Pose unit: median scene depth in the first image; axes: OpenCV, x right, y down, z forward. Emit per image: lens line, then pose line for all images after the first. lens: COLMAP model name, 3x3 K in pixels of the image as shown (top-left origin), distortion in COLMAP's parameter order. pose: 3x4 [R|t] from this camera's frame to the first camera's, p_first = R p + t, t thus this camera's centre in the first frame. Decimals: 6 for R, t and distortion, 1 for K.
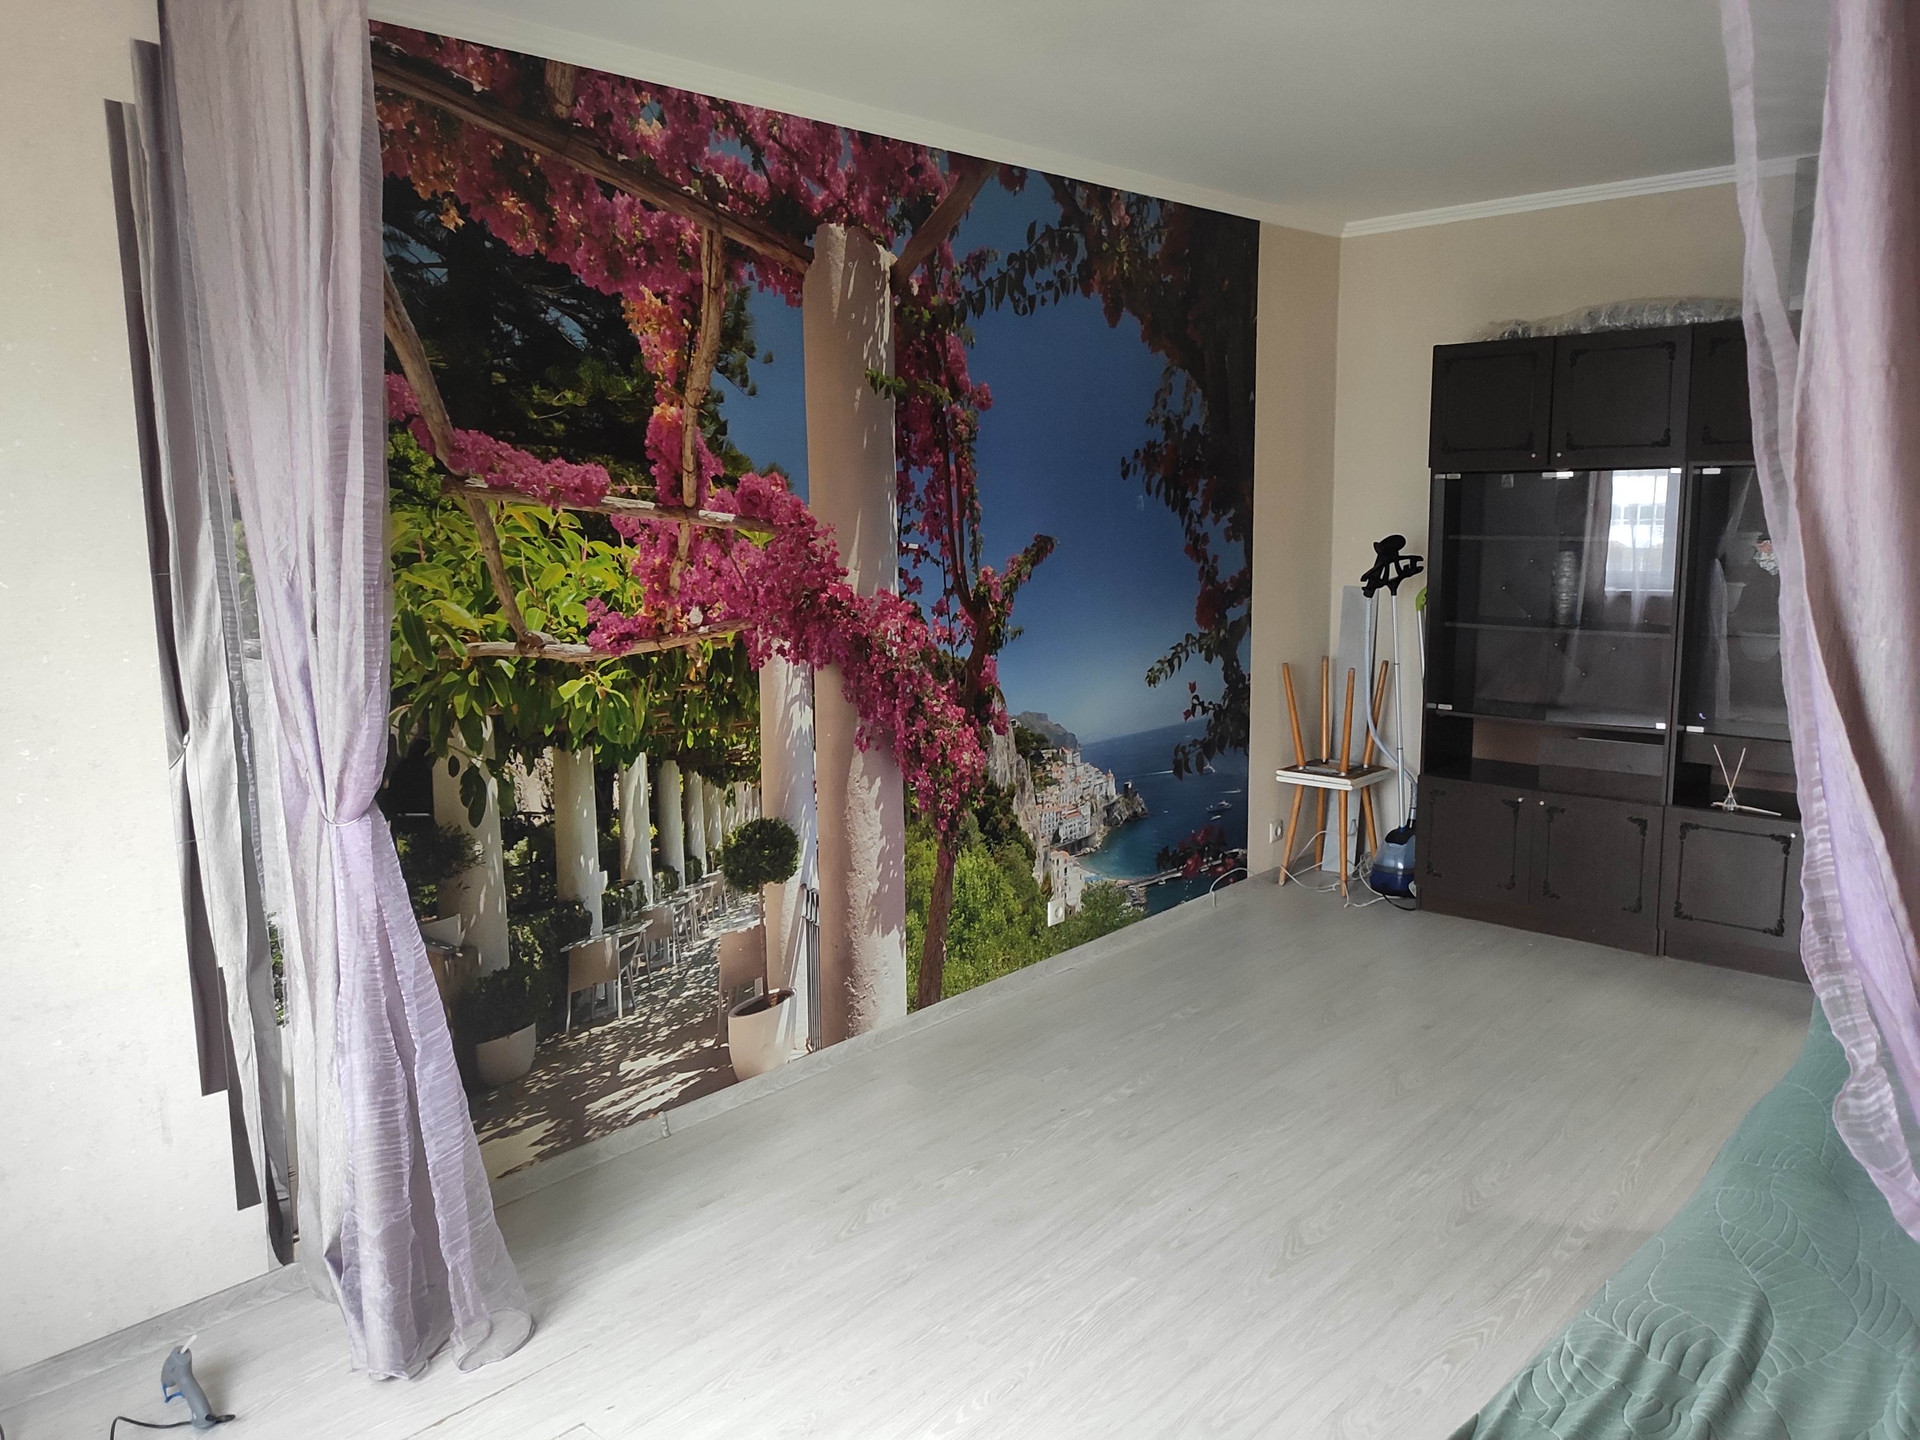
lens RADIAL K [[1443.3, 0, 990.1], [0, 1443.3, 736.4], [0, 0, 1]] dist [0.070104, -0.096964]
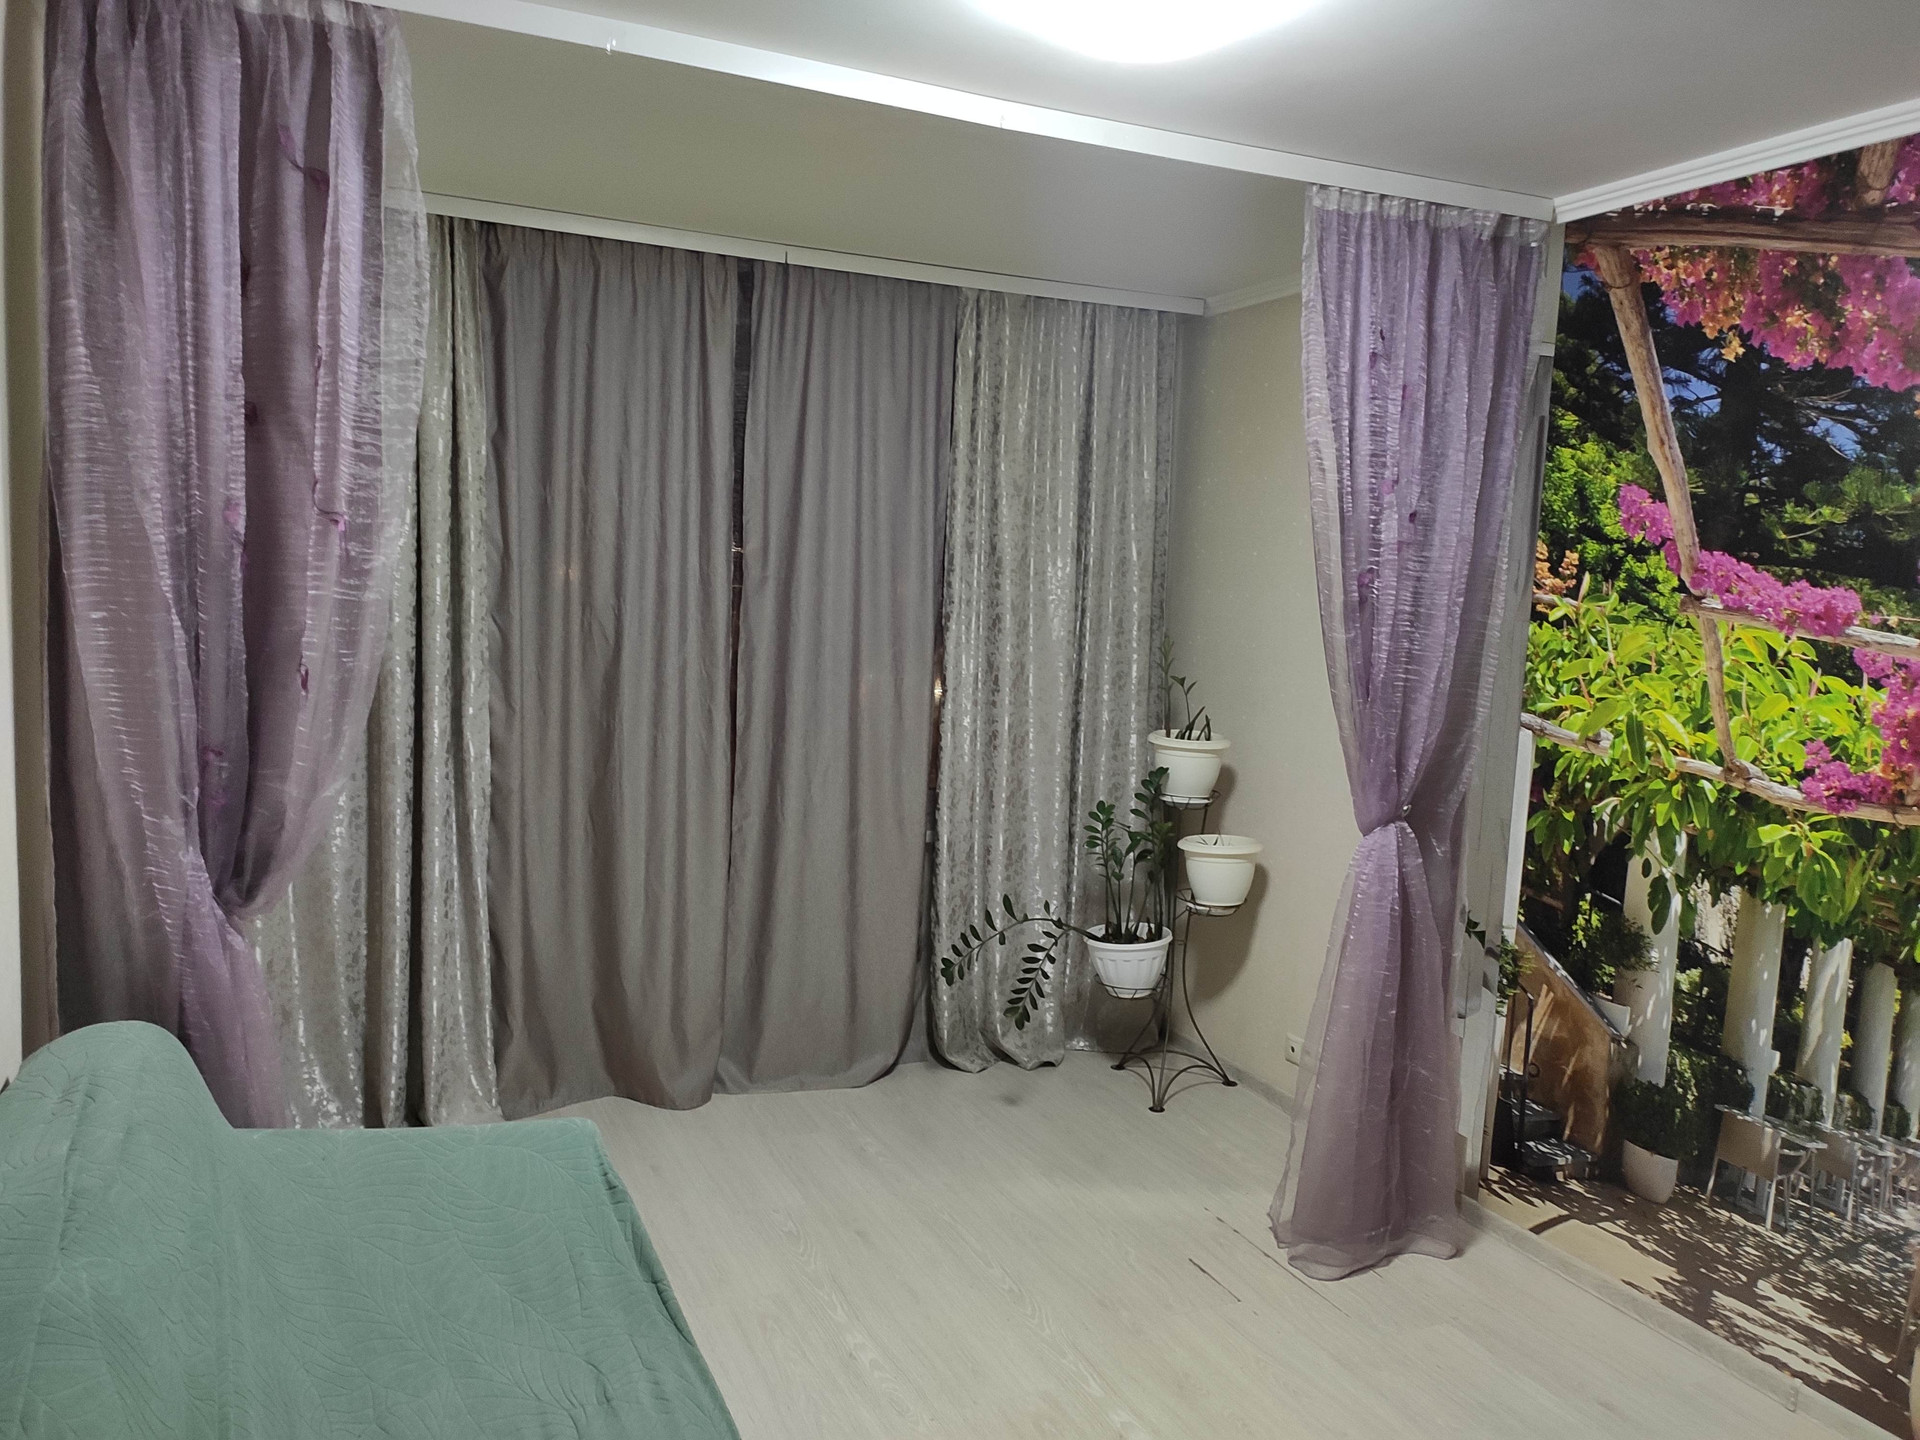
lens RADIAL K [[1443.3, 0, 961.9], [0, 1443.3, 732.6], [0, 0, 1]] dist [0.070104, -0.096964]
pose [[-0.419325, 0.100209, -0.902289, 0.696655], [-0.190886, 0.961938, 0.195545, -0.165589], [0.887541, 0.254232, -0.384236, 0.843110]]
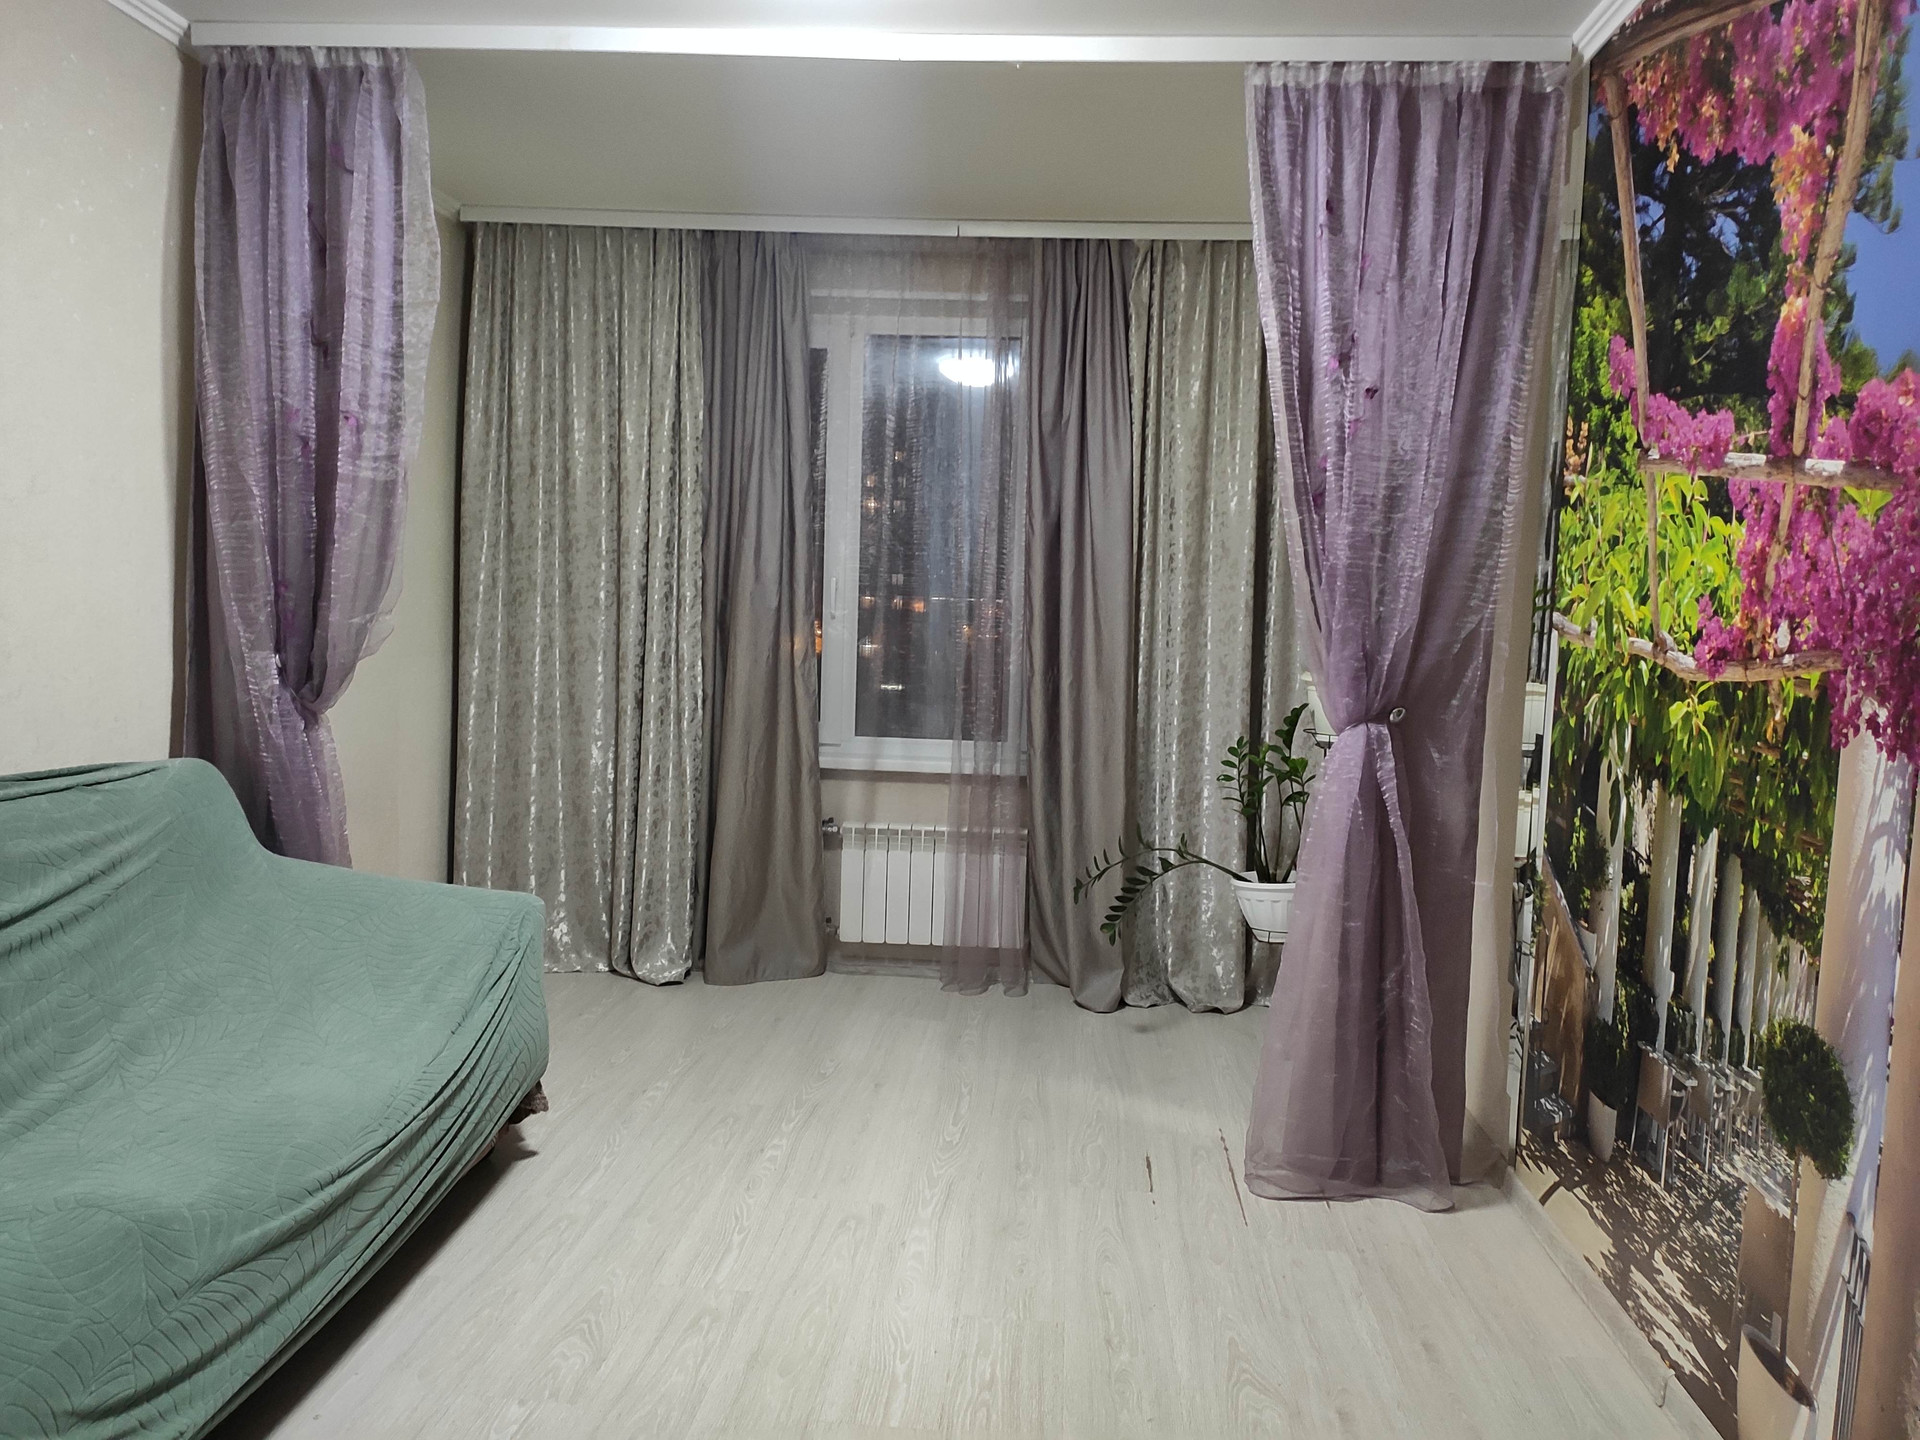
lens RADIAL K [[1443.3, 0, 957.7], [0, 1443.3, 732.3], [0, 0, 1]] dist [0.070104, -0.096964]
pose [[-0.804508, 0.034892, -0.592917, 0.444934], [-0.127956, 0.964650, 0.230387, -0.143468], [0.579996, 0.261215, -0.771603, 1.307070]]
